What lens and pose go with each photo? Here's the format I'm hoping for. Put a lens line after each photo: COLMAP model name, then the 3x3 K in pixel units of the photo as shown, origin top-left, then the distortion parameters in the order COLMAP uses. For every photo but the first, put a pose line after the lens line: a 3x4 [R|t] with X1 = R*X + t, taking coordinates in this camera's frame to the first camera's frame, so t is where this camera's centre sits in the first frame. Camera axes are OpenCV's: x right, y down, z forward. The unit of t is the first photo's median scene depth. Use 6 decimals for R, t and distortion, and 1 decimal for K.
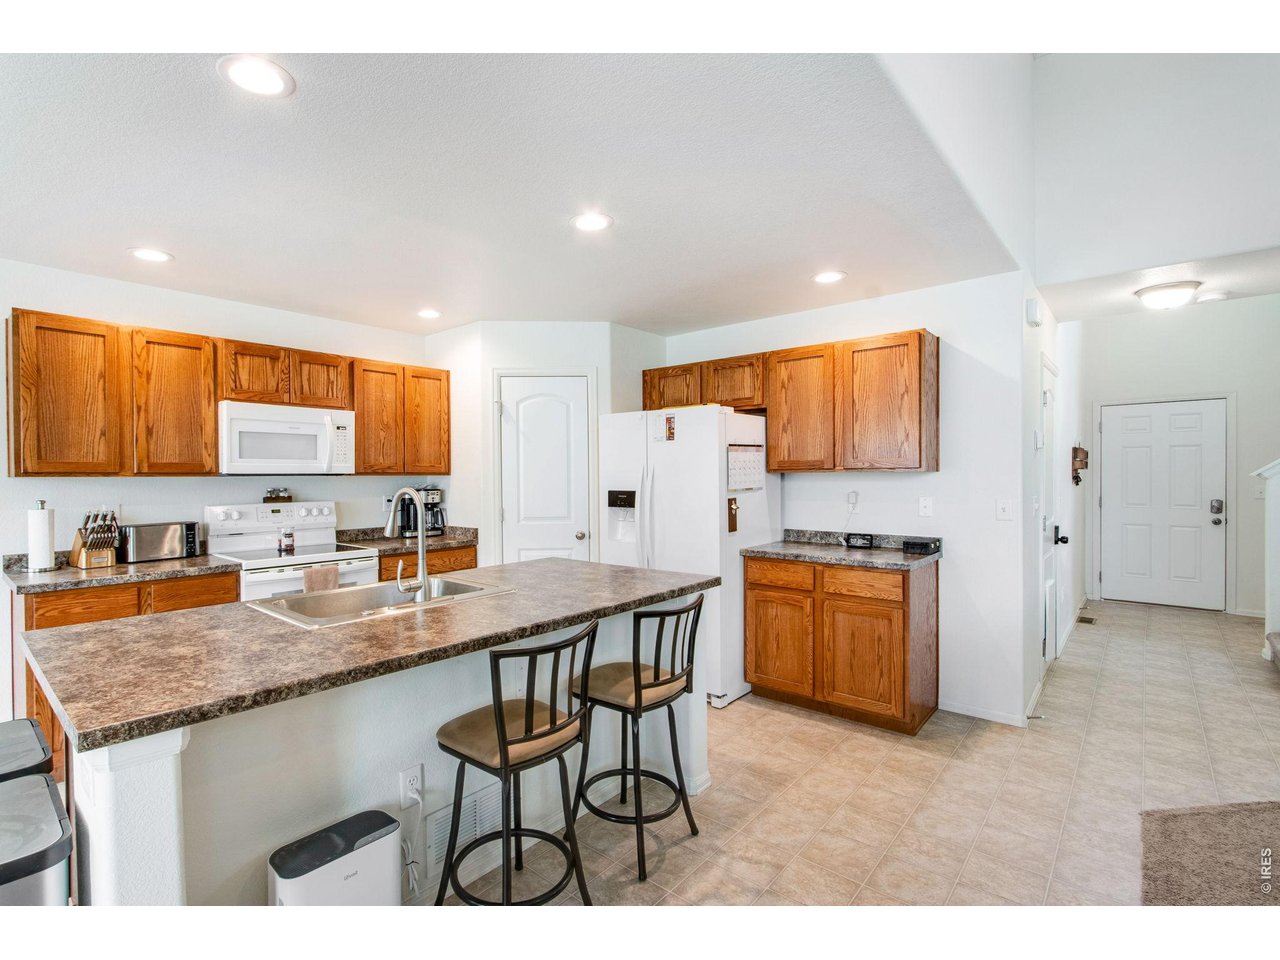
lens RADIAL K [[634.4, 0, 622.1], [0, 634.4, 484.4], [0, 0, 1]] dist [0.014912, -0.000162]
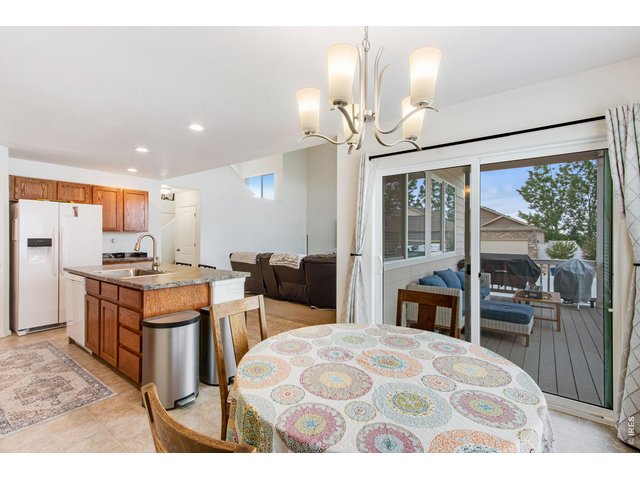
lens RADIAL K [[301.4, 0, 313.7], [0, 301.4, 233.8], [0, 0, 1]] dist [-0.004227, -0.000526]
pose [[-0.082032, 0.015026, 0.996516, -1.109563], [0.009365, 0.999854, -0.014305, 0.018089], [-0.996586, 0.008159, -0.082161, 0.209470]]
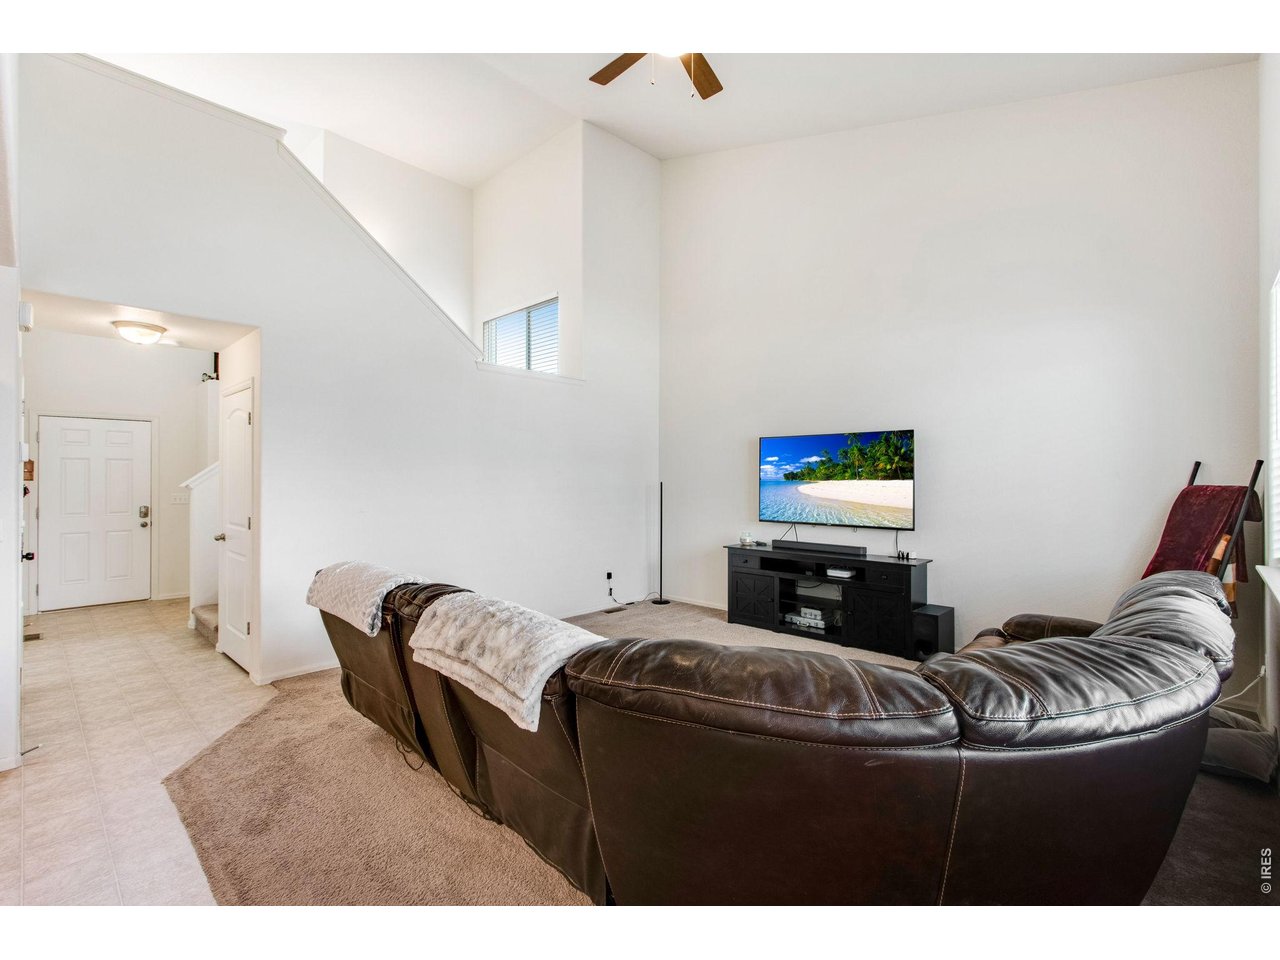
lens RADIAL K [[602.8, 0, 627.4], [0, 602.8, 467.7], [0, 0, 1]] dist [-0.004227, -0.000526]
pose [[0.031552, 0.015811, 0.999377, -0.195422], [0.014466, 0.999763, -0.016274, -0.020112], [-0.999397, 0.014970, 0.031316, 0.088691]]
